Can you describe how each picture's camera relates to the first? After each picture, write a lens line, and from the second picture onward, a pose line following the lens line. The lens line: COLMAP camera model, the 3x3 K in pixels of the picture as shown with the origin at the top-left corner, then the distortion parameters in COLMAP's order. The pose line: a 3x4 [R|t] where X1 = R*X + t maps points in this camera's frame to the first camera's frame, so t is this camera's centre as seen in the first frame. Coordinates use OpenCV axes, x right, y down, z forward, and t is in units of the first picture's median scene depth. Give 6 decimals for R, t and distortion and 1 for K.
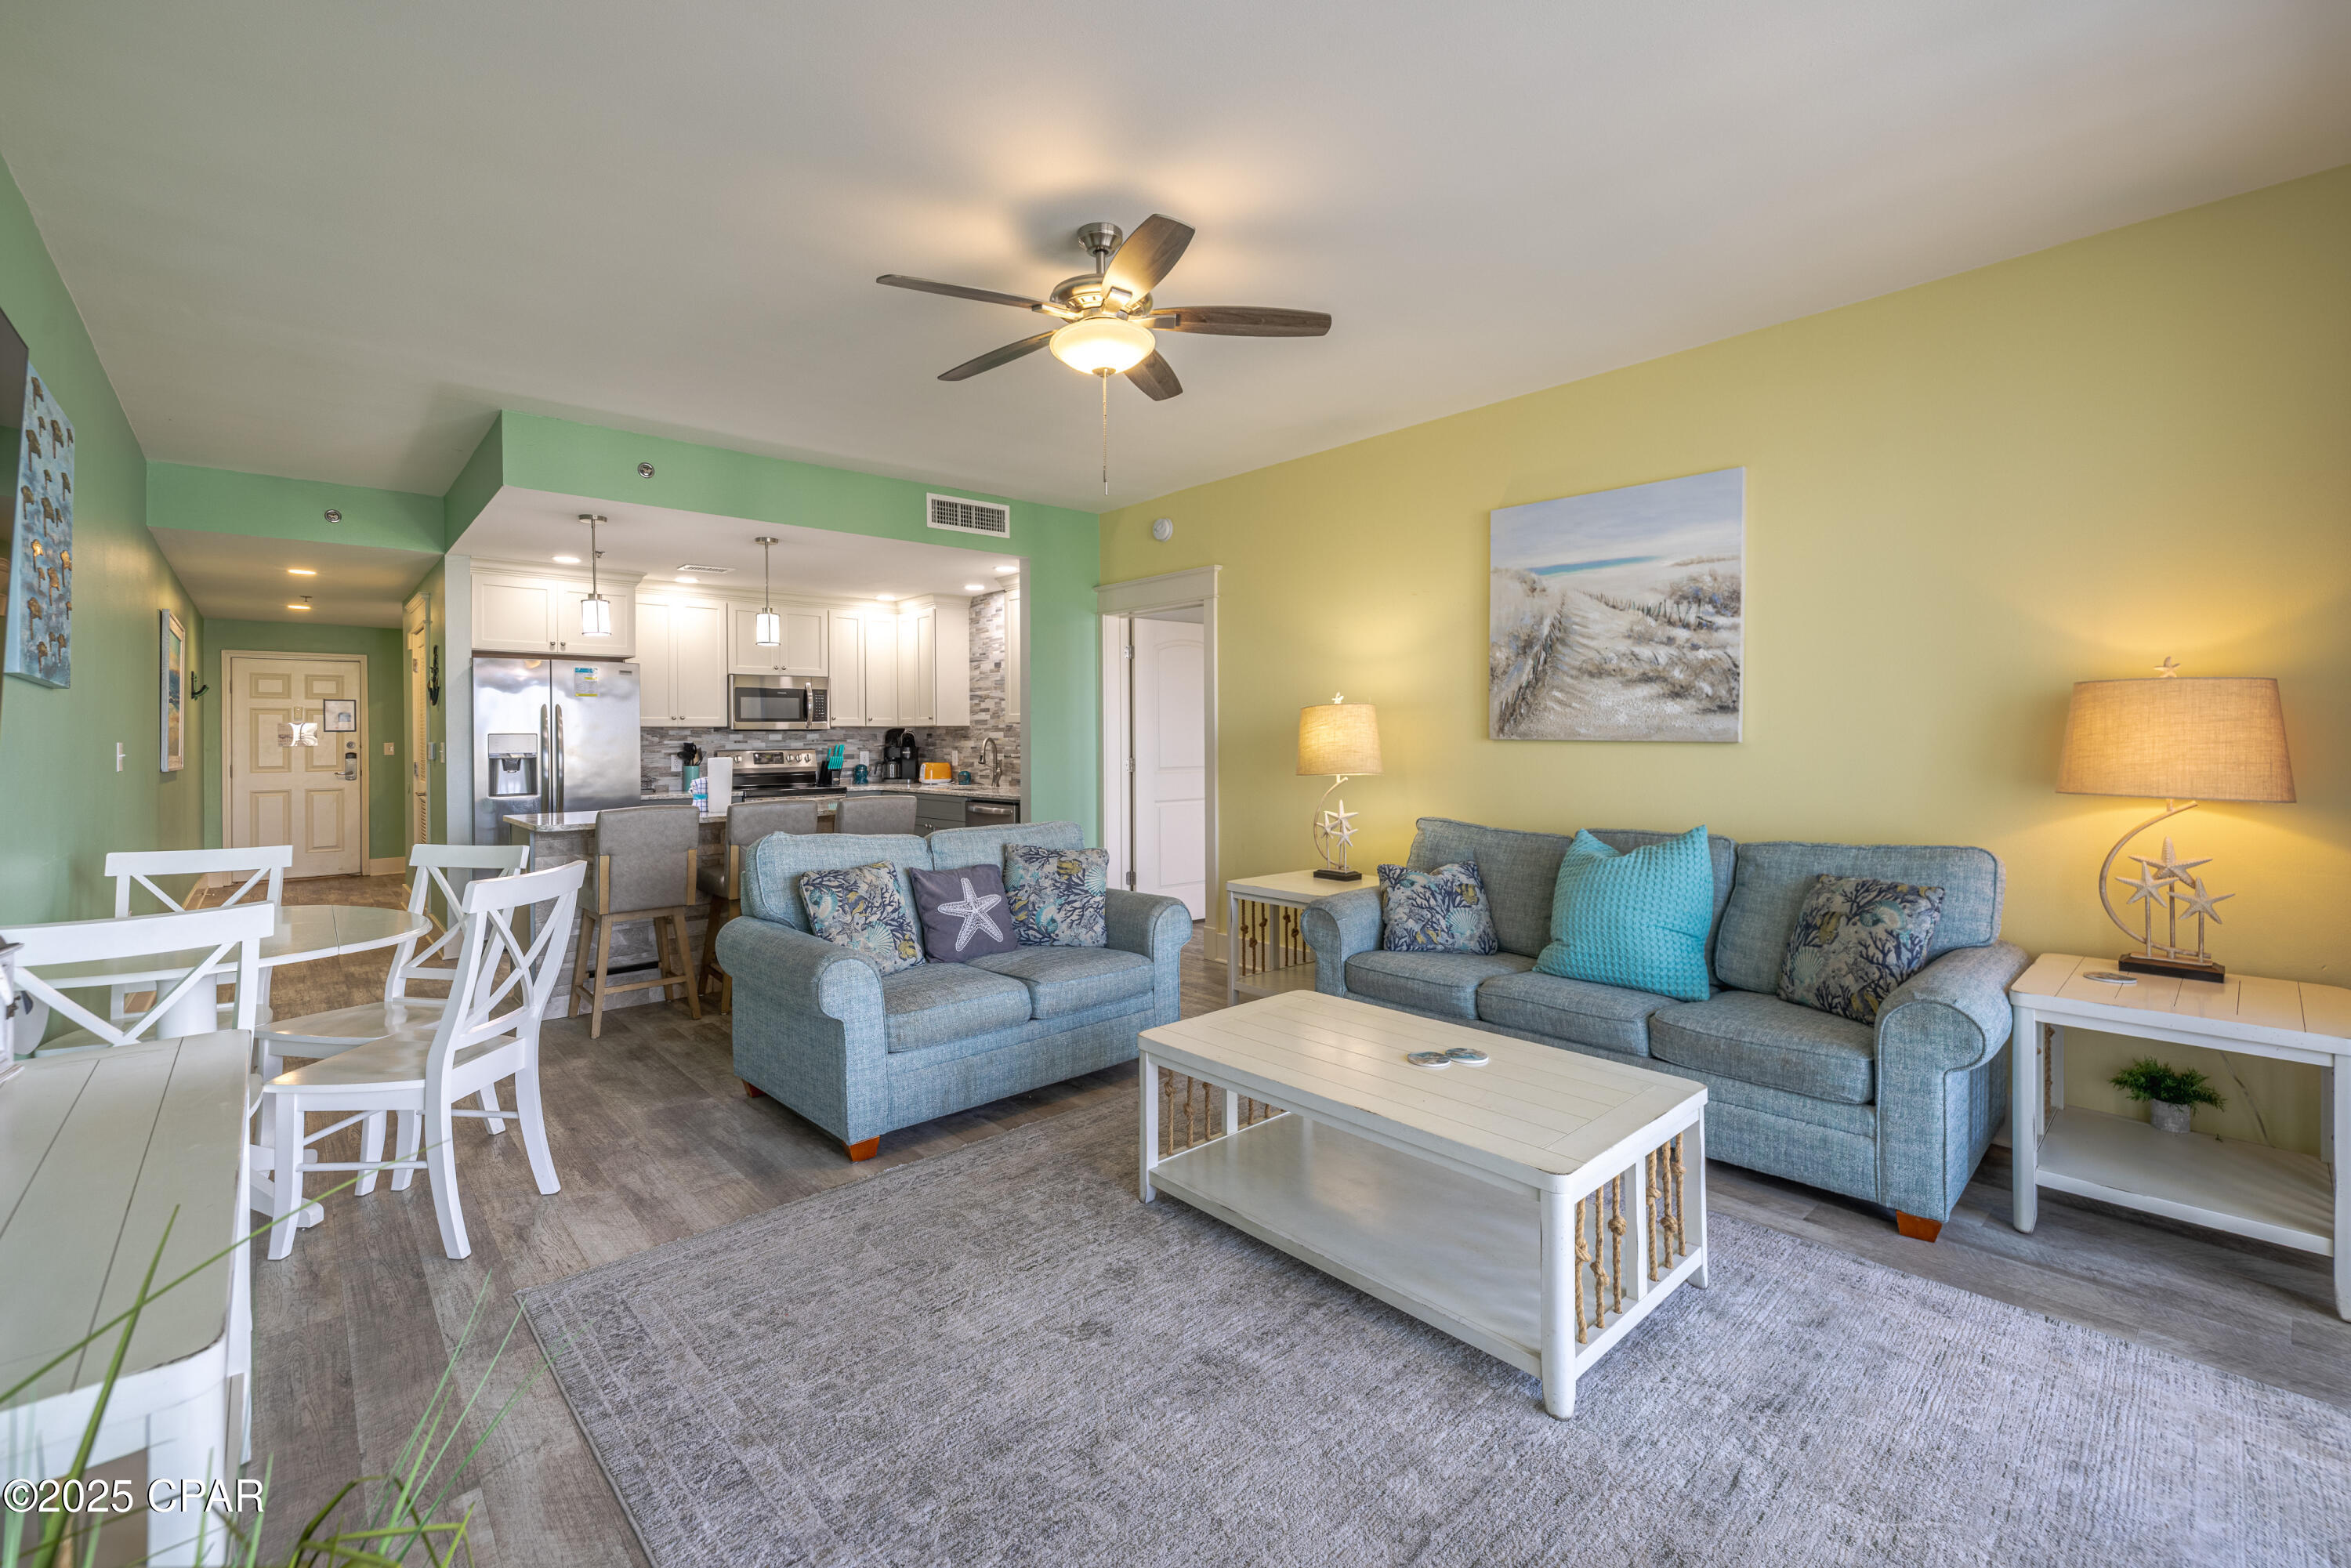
lens RADIAL K [[996.1, 0, 1168.4], [0, 996.1, 738.0], [0, 0, 1]] dist [-0.006429, -0.000189]
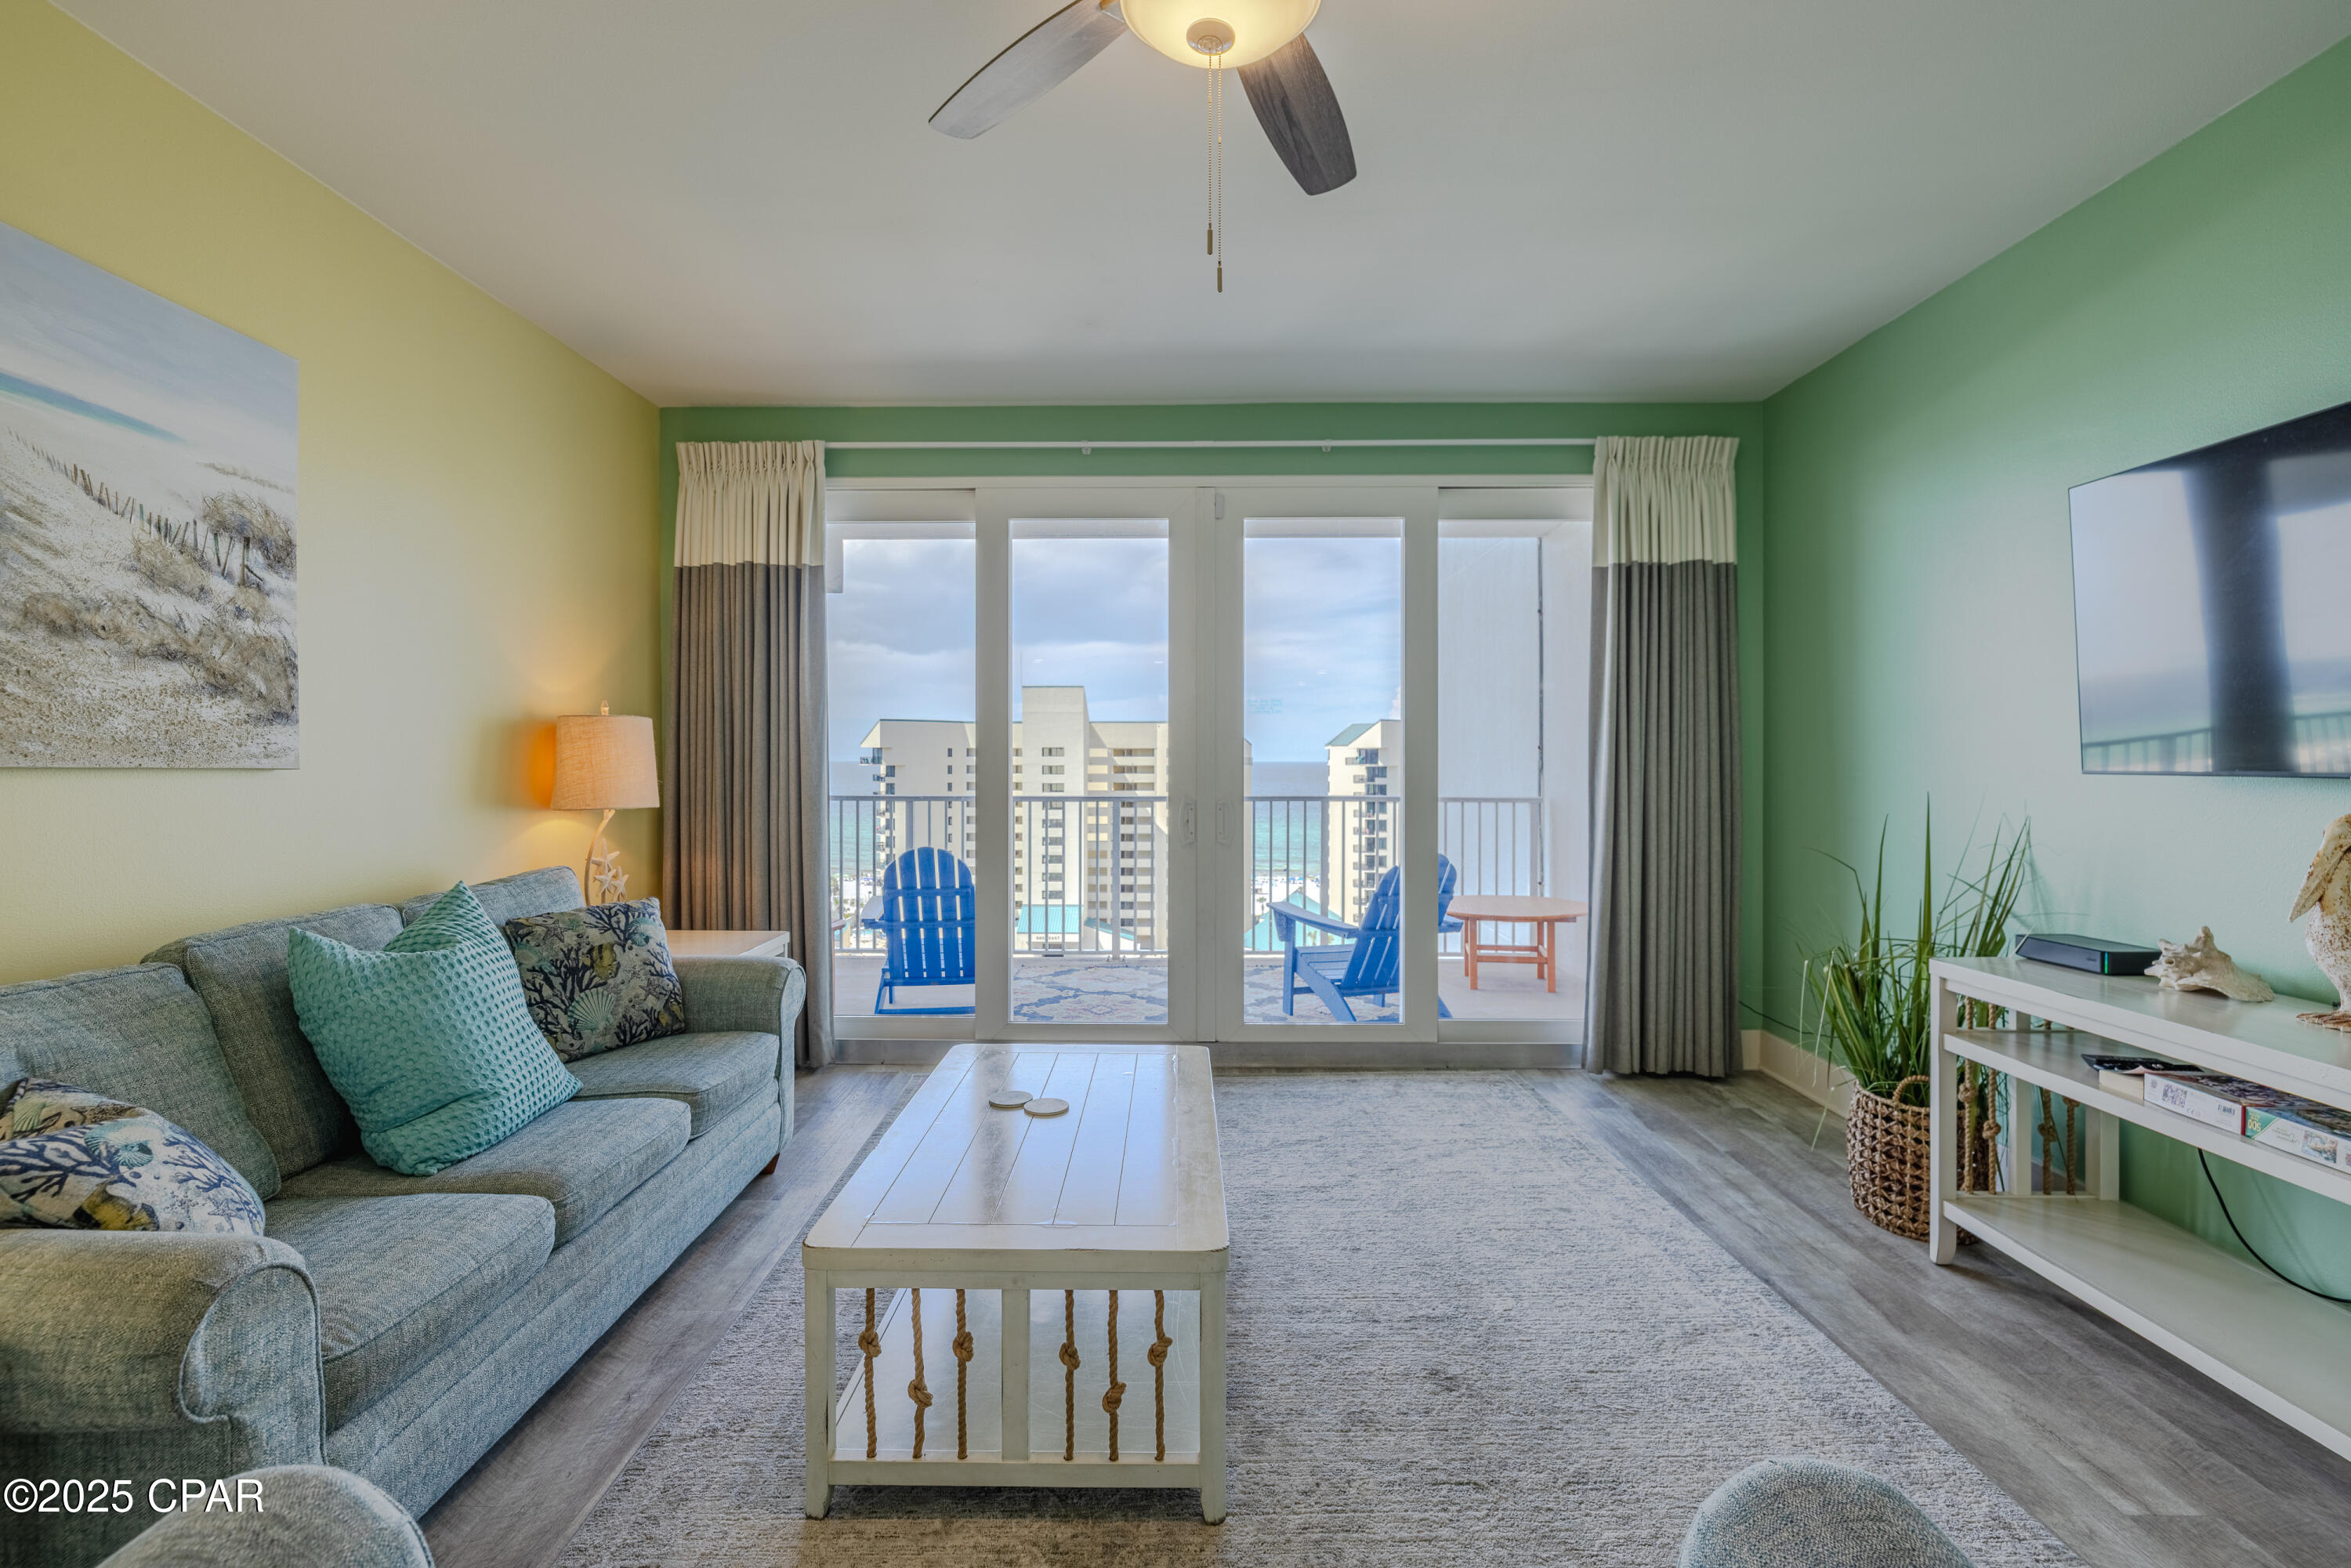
lens RADIAL K [[1018.0, 0, 1180.1], [0, 1018.0, 764.3], [0, 0, 1]] dist [0.000488, 0.000094]
pose [[-0.738252, 0.000158, 0.674525, -0.307270], [0.001605, 0.999998, 0.001523, 0.000931], [-0.674523, 0.002207, -0.738250, 1.038515]]
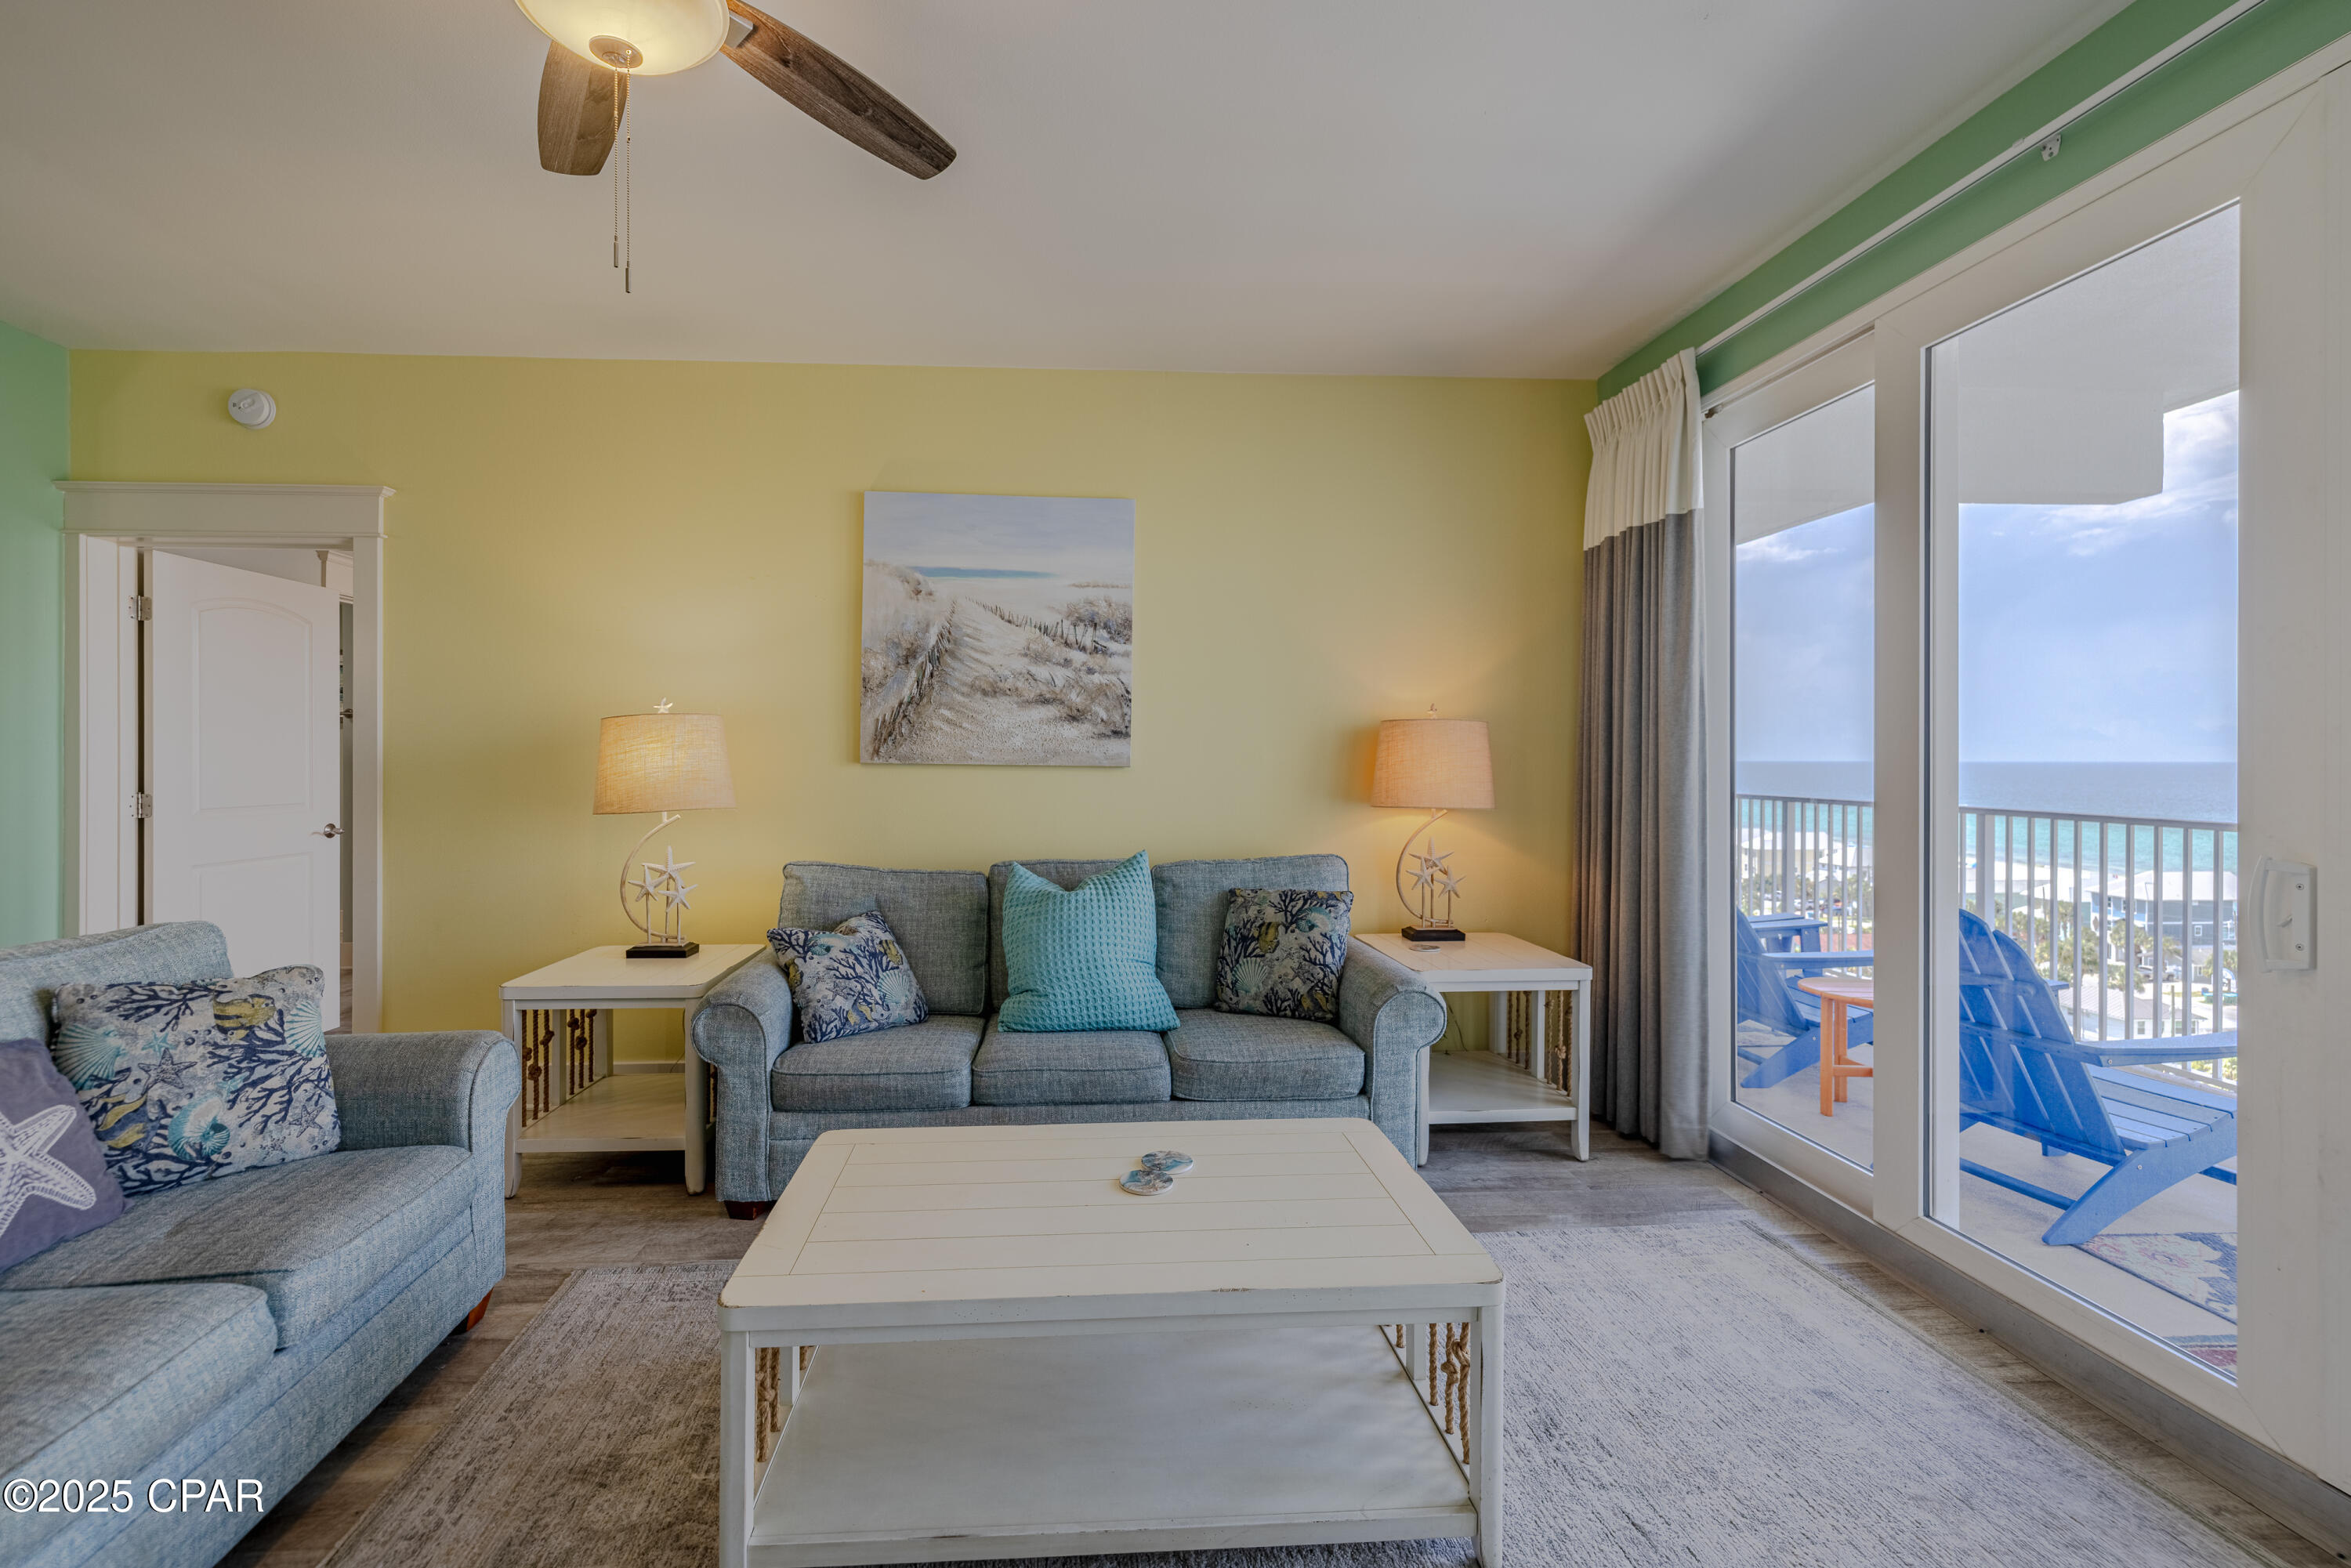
lens RADIAL K [[996.1, 0, 1121.5], [0, 996.1, 761.5], [0, 0, 1]] dist [-0.006429, -0.000189]
pose [[0.622463, 0.004152, 0.782638, -0.222648], [-0.004369, 0.999989, -0.001830, 0.000620], [-0.782637, -0.002281, 0.622474, 0.344777]]
